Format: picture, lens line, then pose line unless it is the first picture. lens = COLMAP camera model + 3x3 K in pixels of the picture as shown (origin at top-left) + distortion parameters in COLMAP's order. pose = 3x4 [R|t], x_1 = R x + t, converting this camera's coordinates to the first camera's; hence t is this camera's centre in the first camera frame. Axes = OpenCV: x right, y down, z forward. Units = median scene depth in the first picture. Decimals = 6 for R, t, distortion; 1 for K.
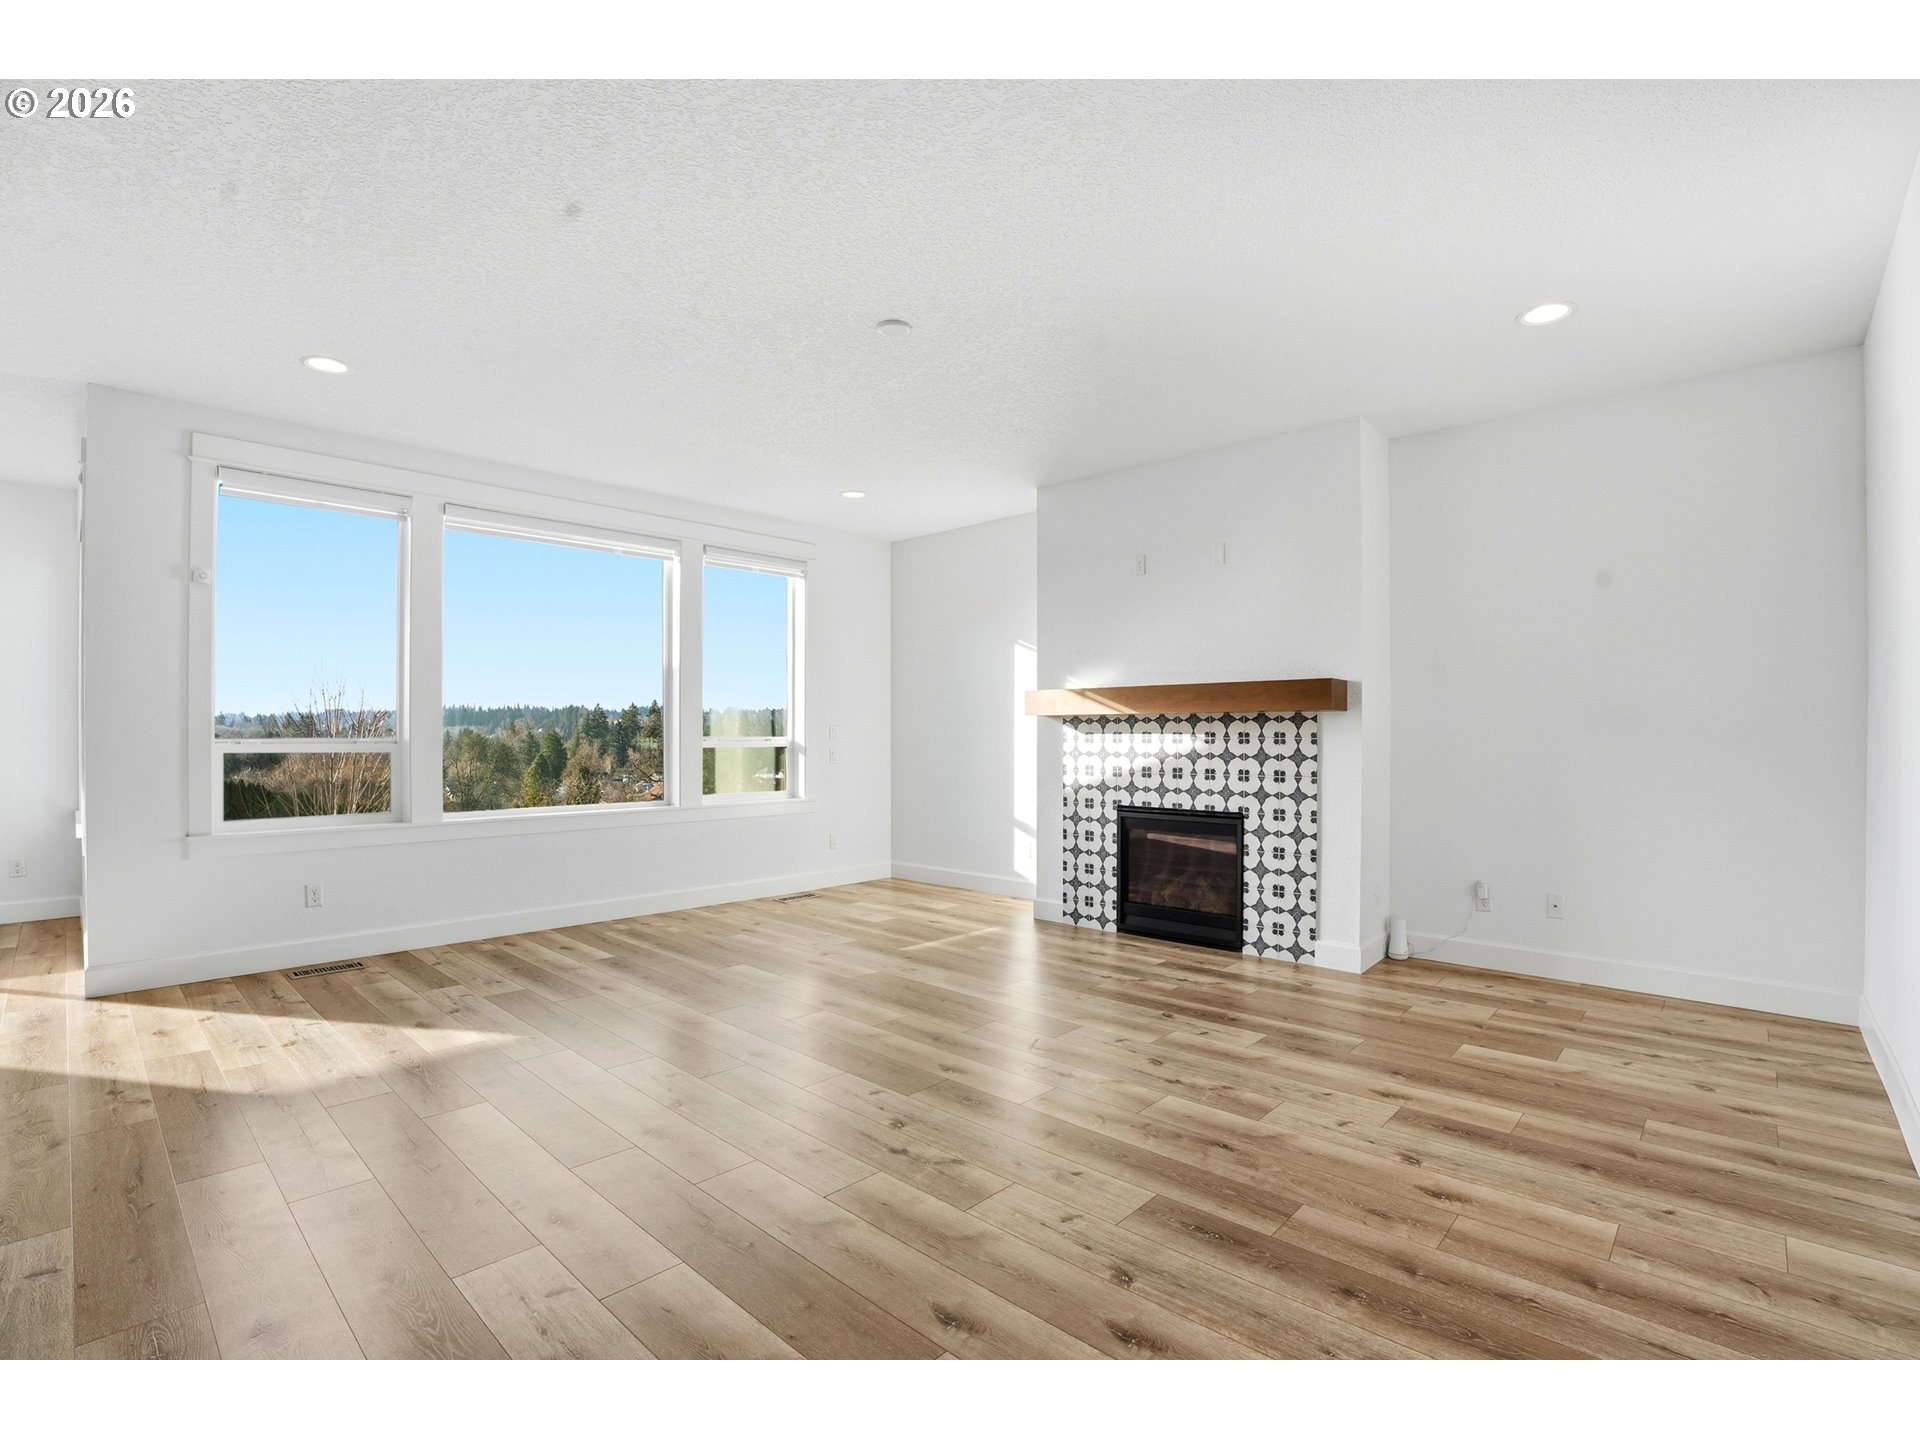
lens RADIAL K [[884.0, 0, 958.3], [0, 884.0, 737.6], [0, 0, 1]] dist [-0.064452, 0.013154]
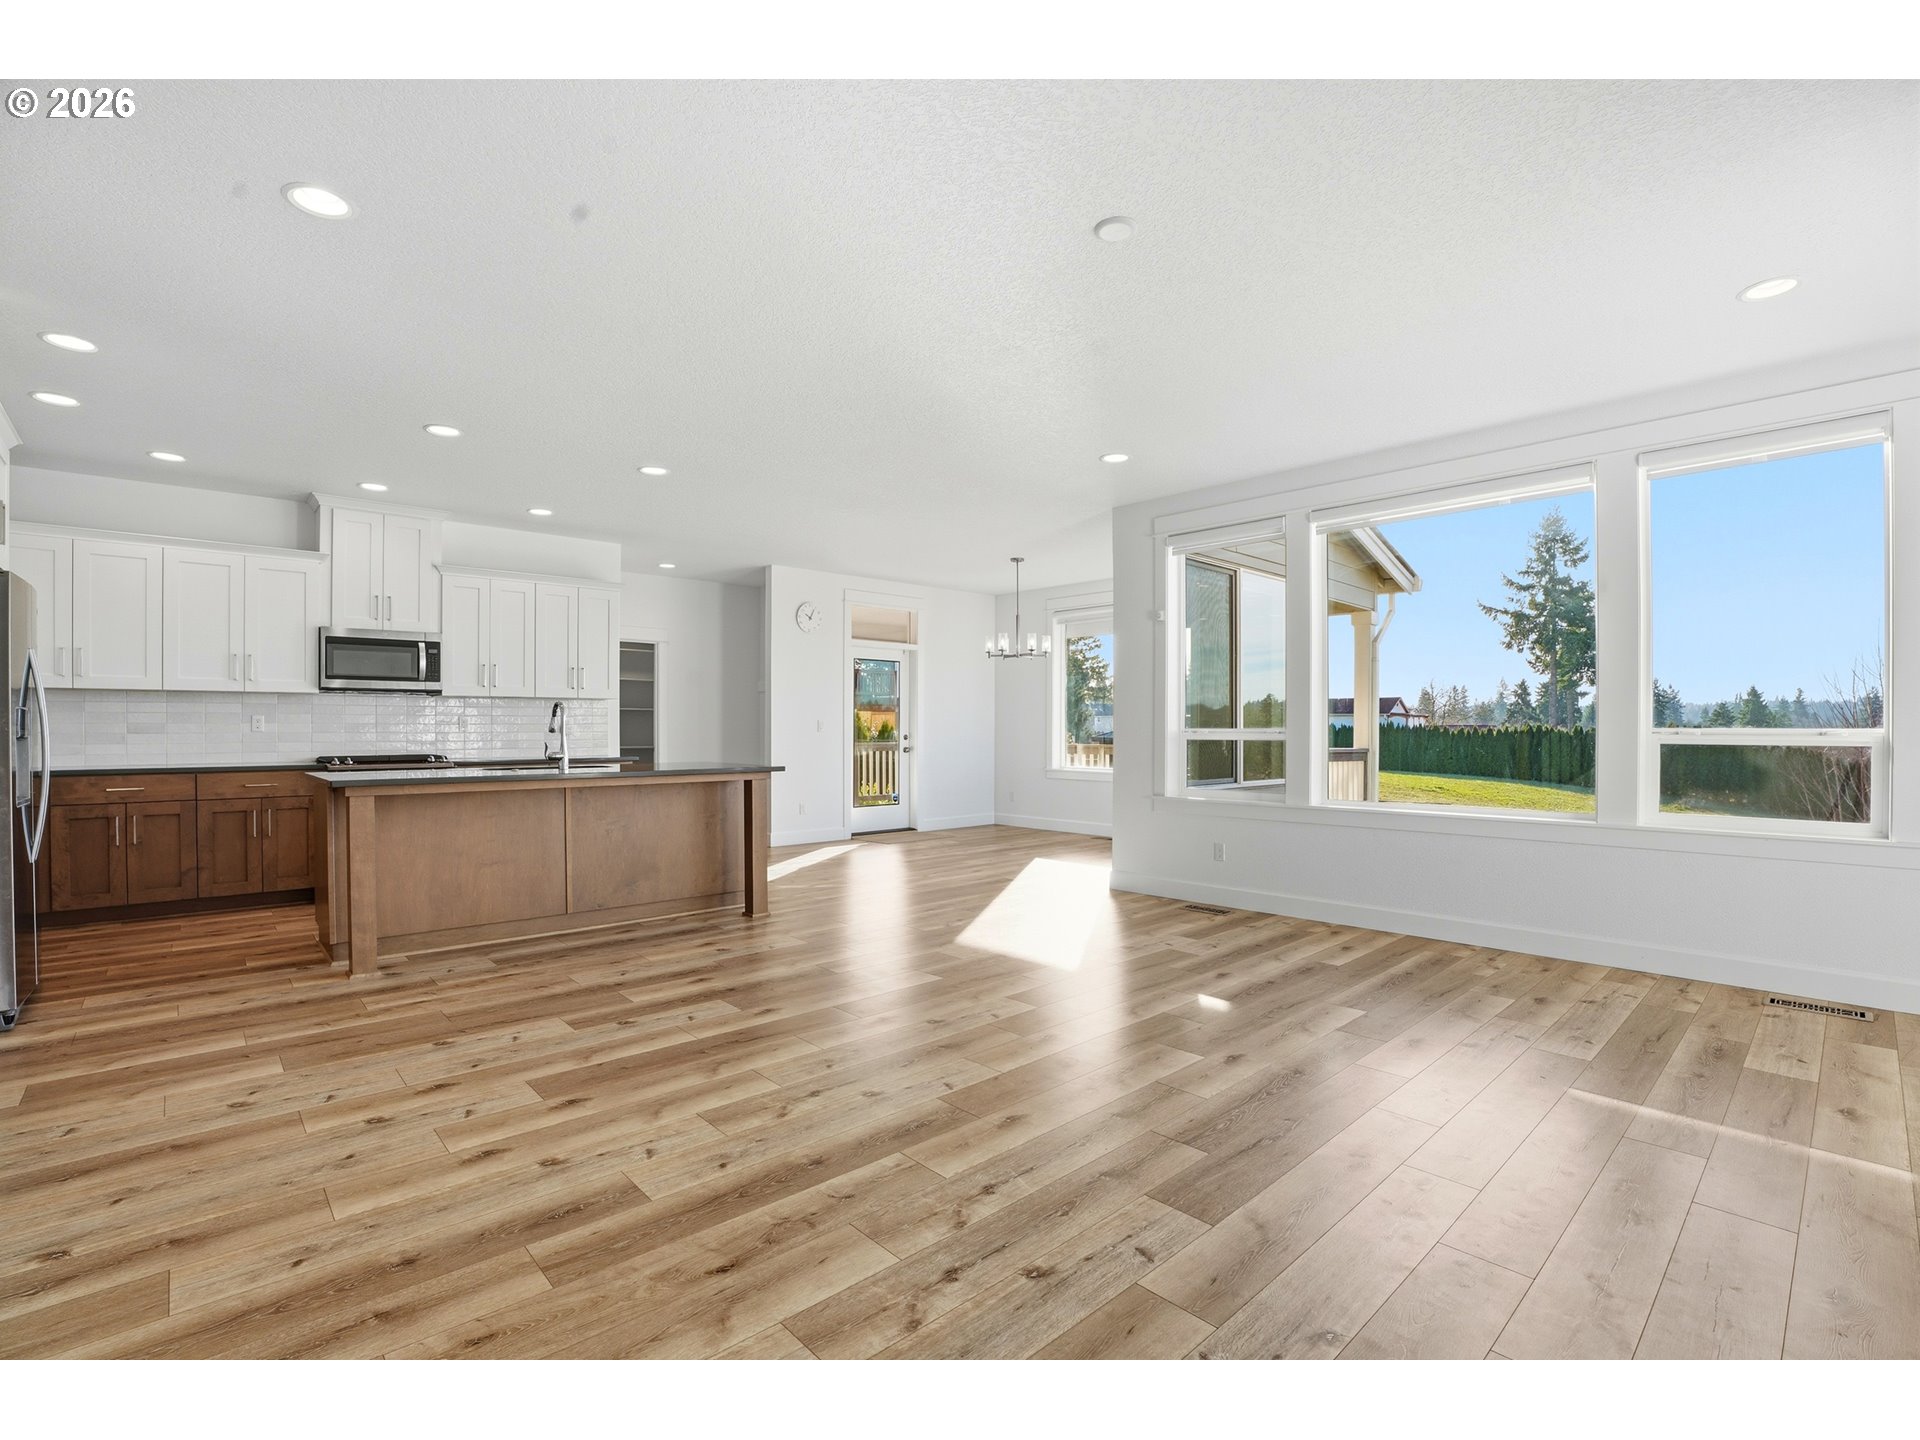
lens RADIAL K [[884.0, 0, 958.5], [0, 884.0, 728.2], [0, 0, 1]] dist [-0.064452, 0.013154]
pose [[-0.075392, 0.000273, -0.997154, 0.543455], [-0.001793, 0.999998, 0.000409, 0.002208], [0.997152, 0.001818, -0.075392, 0.663404]]
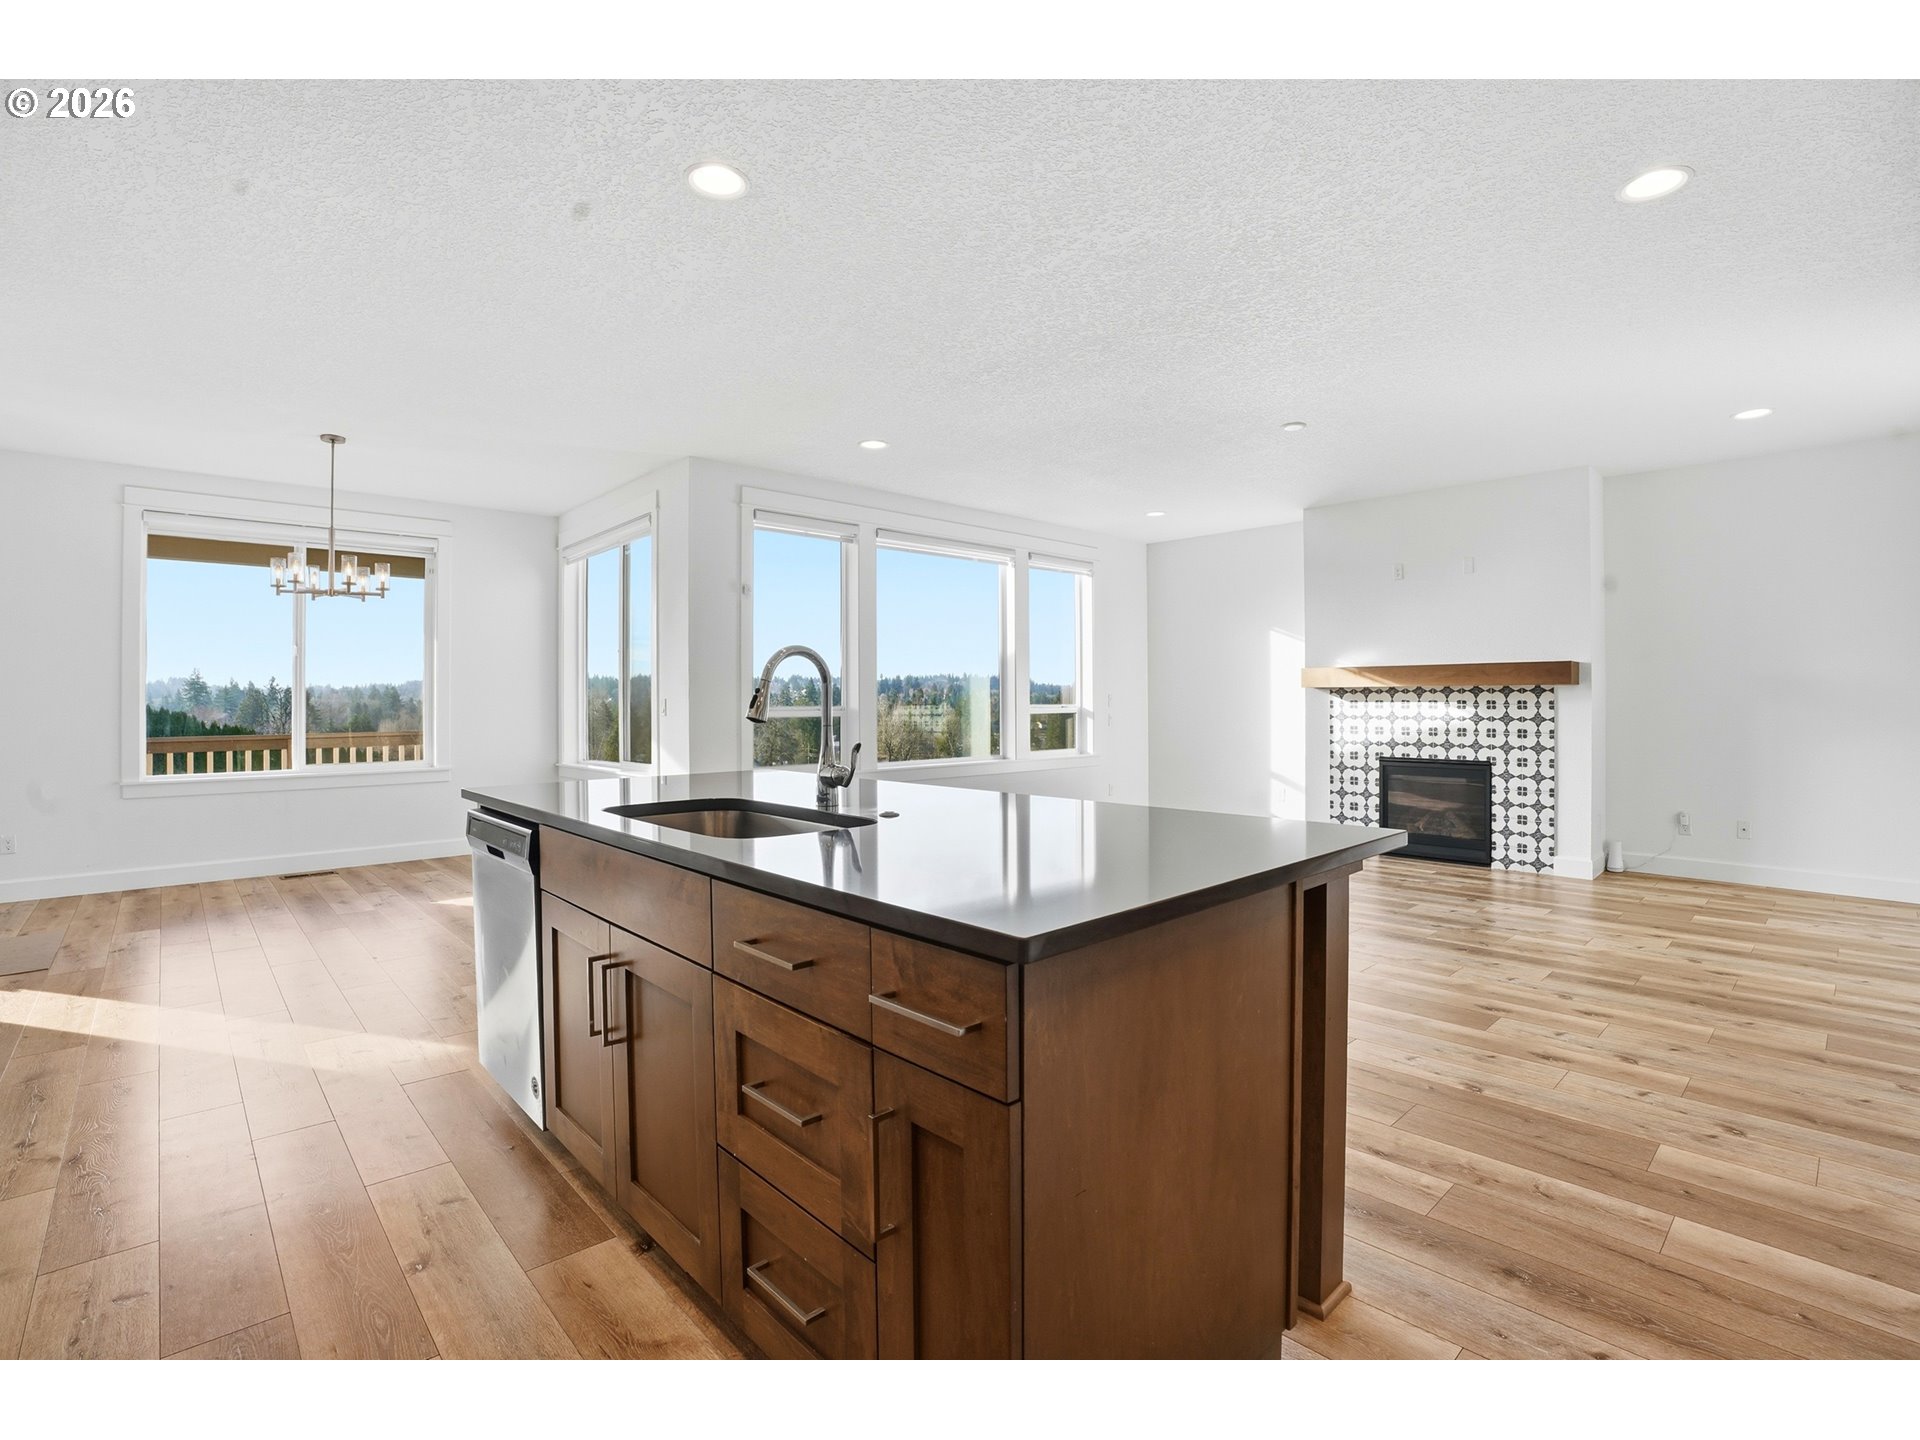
lens RADIAL K [[884.0, 0, 960.4], [0, 884.0, 726.1], [0, 0, 1]] dist [-0.064452, 0.013154]
pose [[0.997061, -0.001633, -0.076588, -0.386050], [0.003450, 0.999716, 0.023586, -0.000967], [0.076528, -0.023781, 0.996784, -0.367224]]
